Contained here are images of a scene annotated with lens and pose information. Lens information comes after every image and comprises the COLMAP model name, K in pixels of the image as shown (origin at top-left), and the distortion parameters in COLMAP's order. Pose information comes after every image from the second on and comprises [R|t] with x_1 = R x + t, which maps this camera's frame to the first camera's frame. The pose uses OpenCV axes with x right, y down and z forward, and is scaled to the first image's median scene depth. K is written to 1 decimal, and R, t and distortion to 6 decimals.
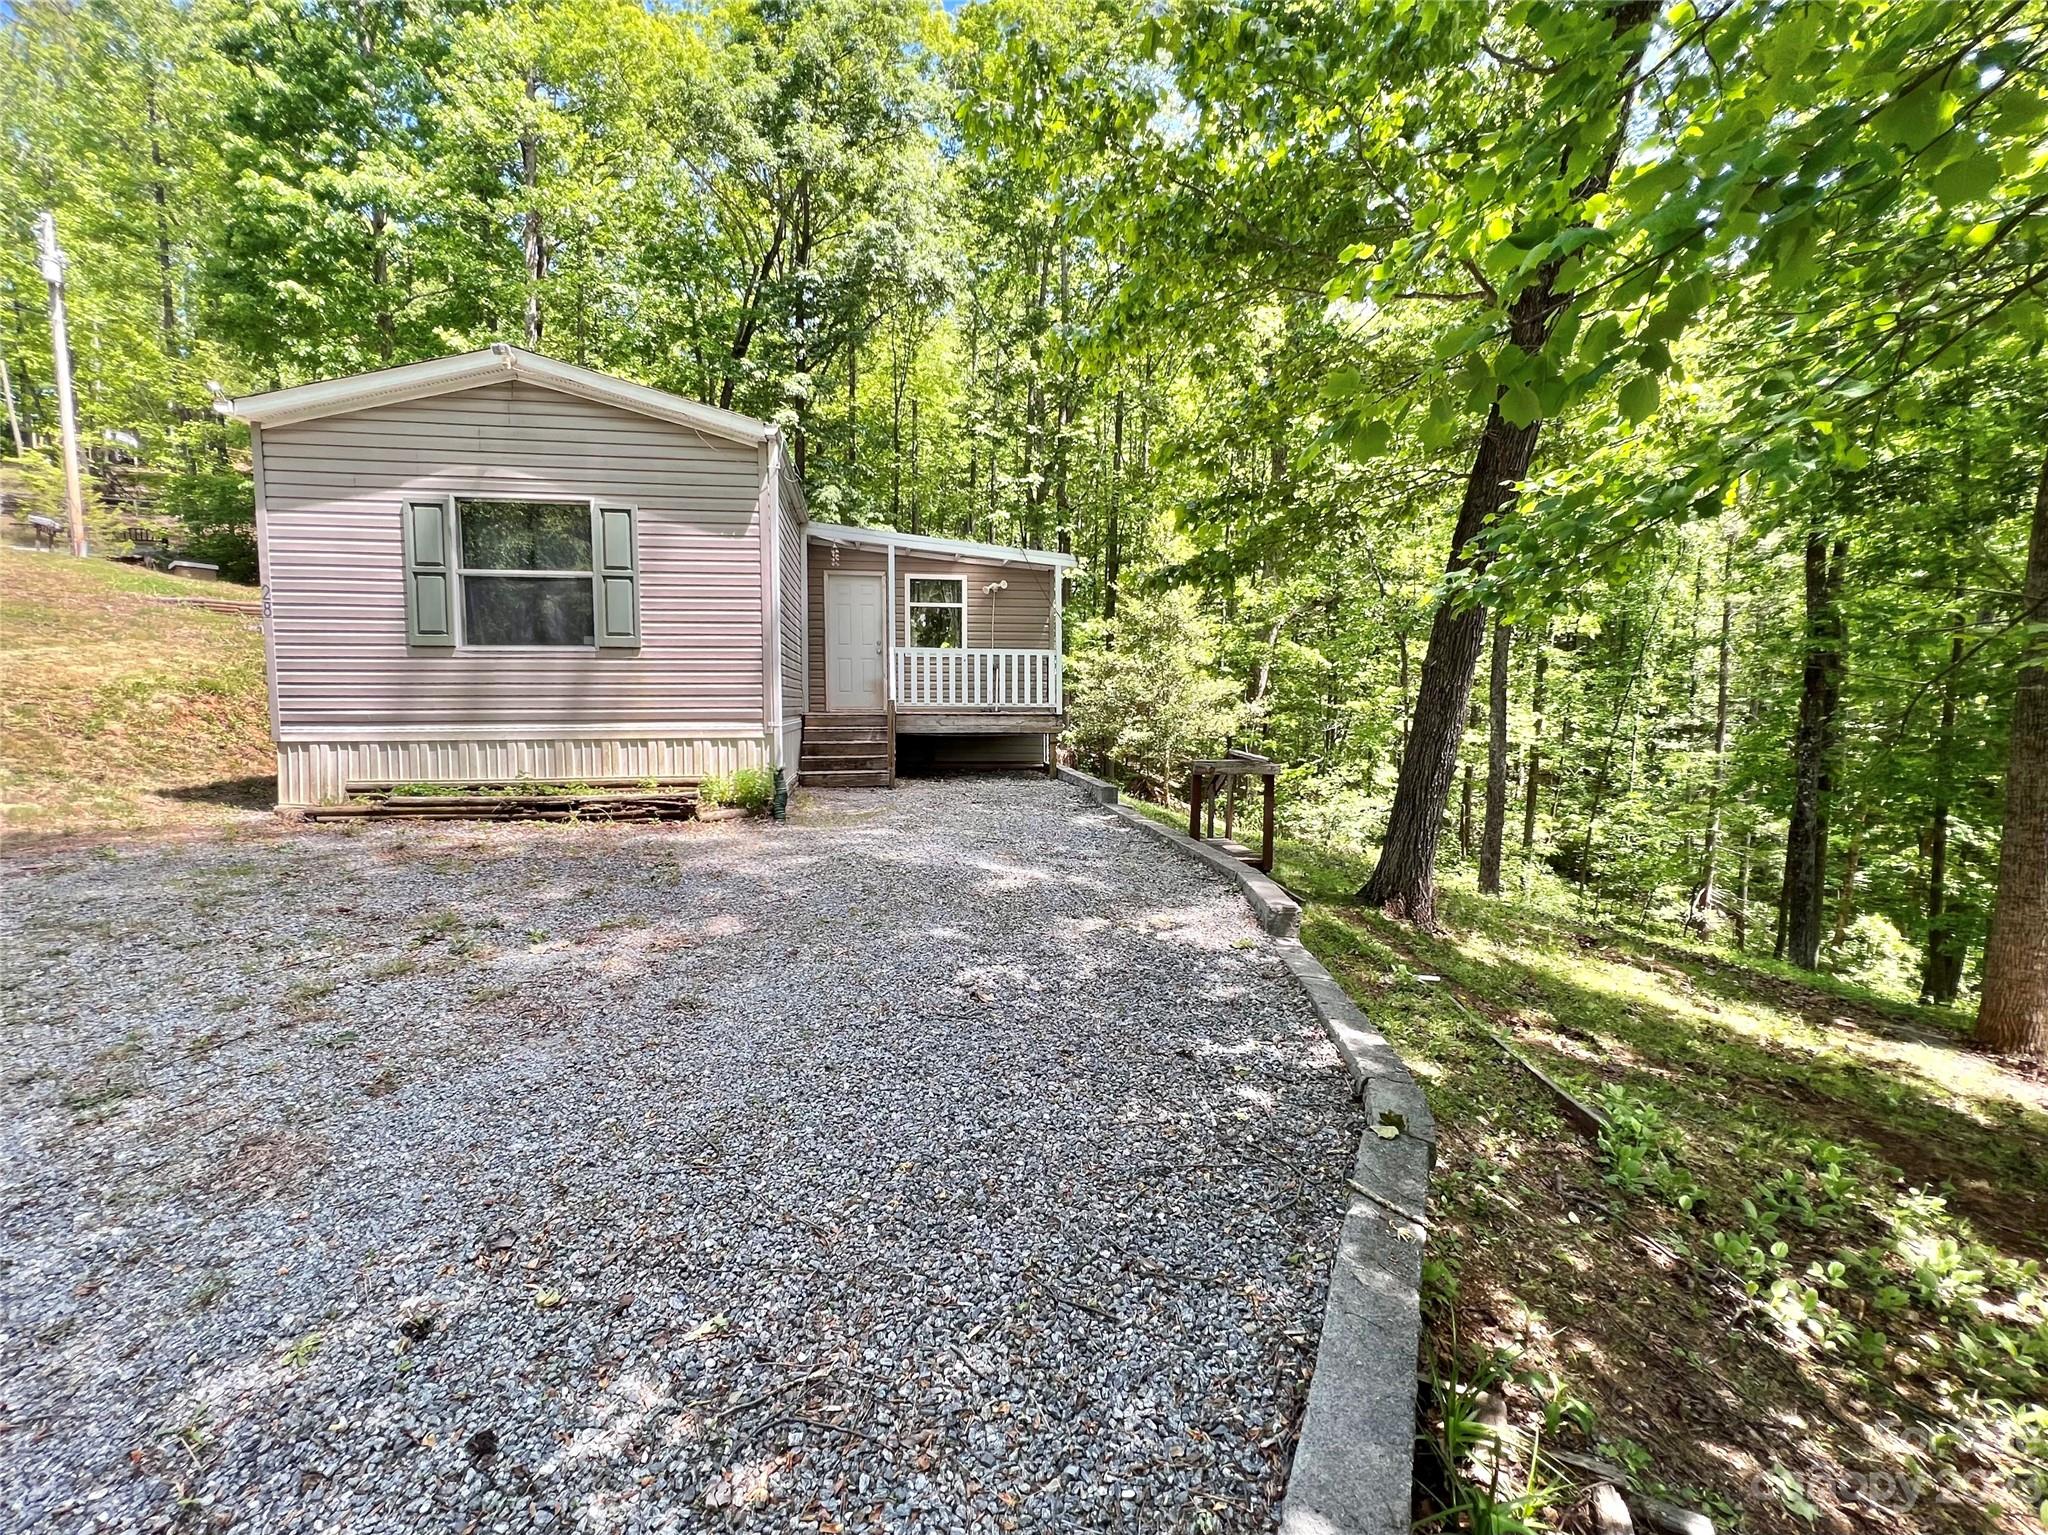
lens RADIAL K [[856.5, 0, 1019.5], [0, 856.5, 771.3], [0, 0, 1]] dist [-0.002645, 0.000537]
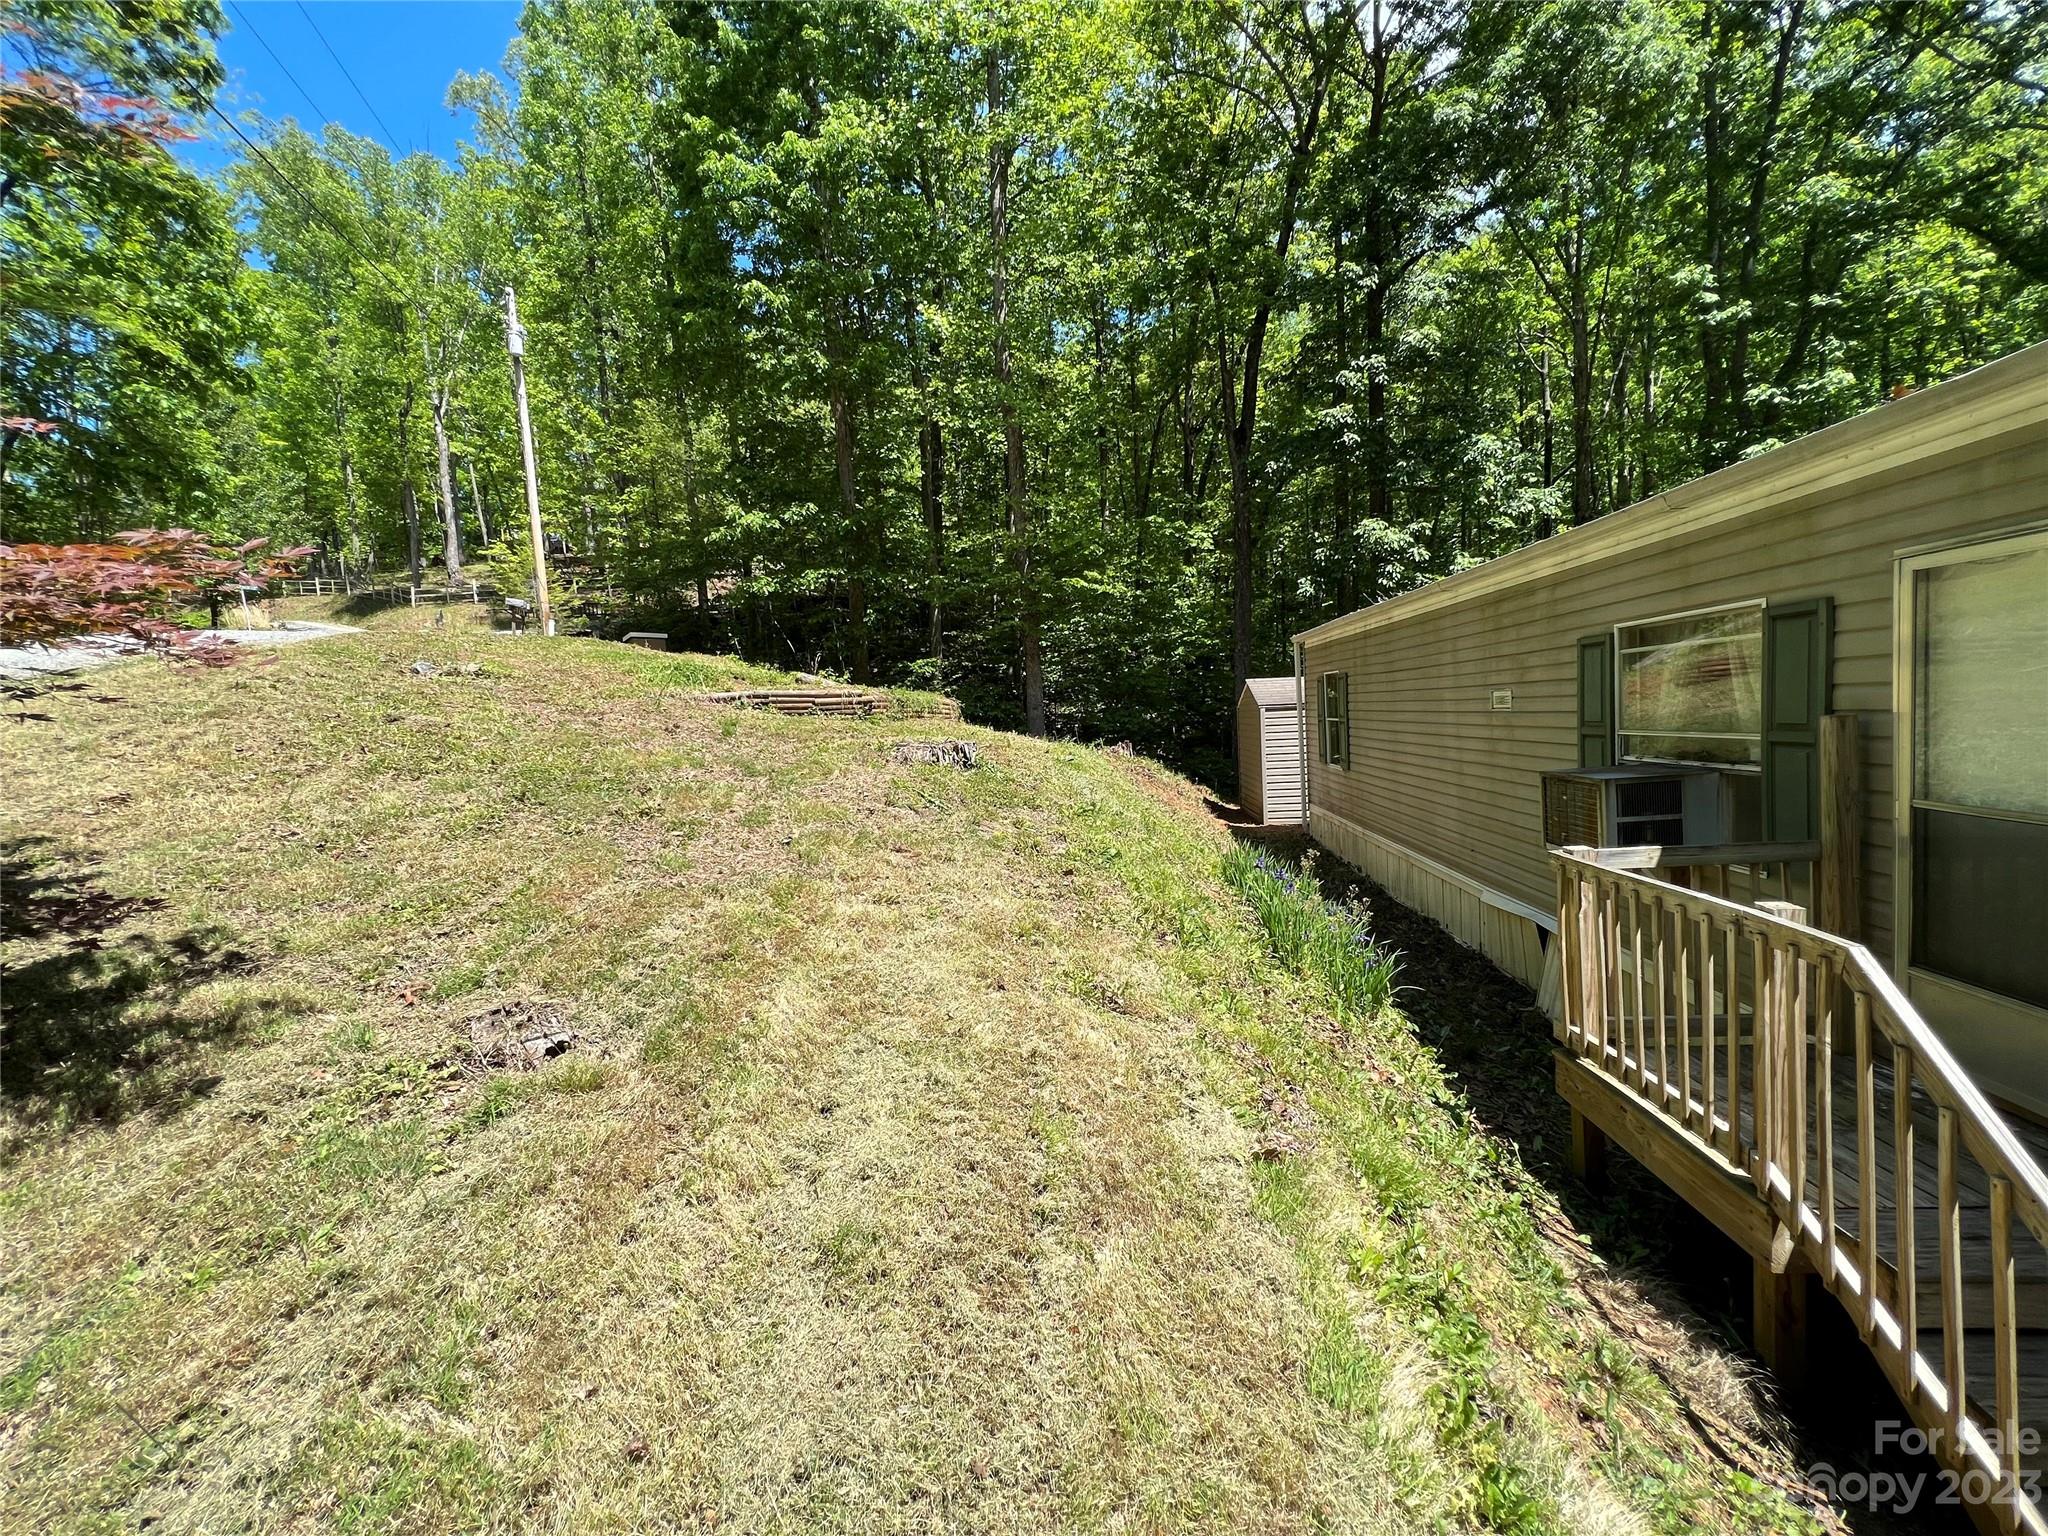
lens RADIAL K [[818.7, 0, 1020.5], [0, 818.7, 764.5], [0, 0, 1]] dist [-0.003268, 0.000673]
pose [[0.959593, -0.038203, -0.278785, -0.742929], [0.034660, 0.999244, -0.017628, -0.161420], [0.279248, 0.007253, 0.960192, 0.591286]]
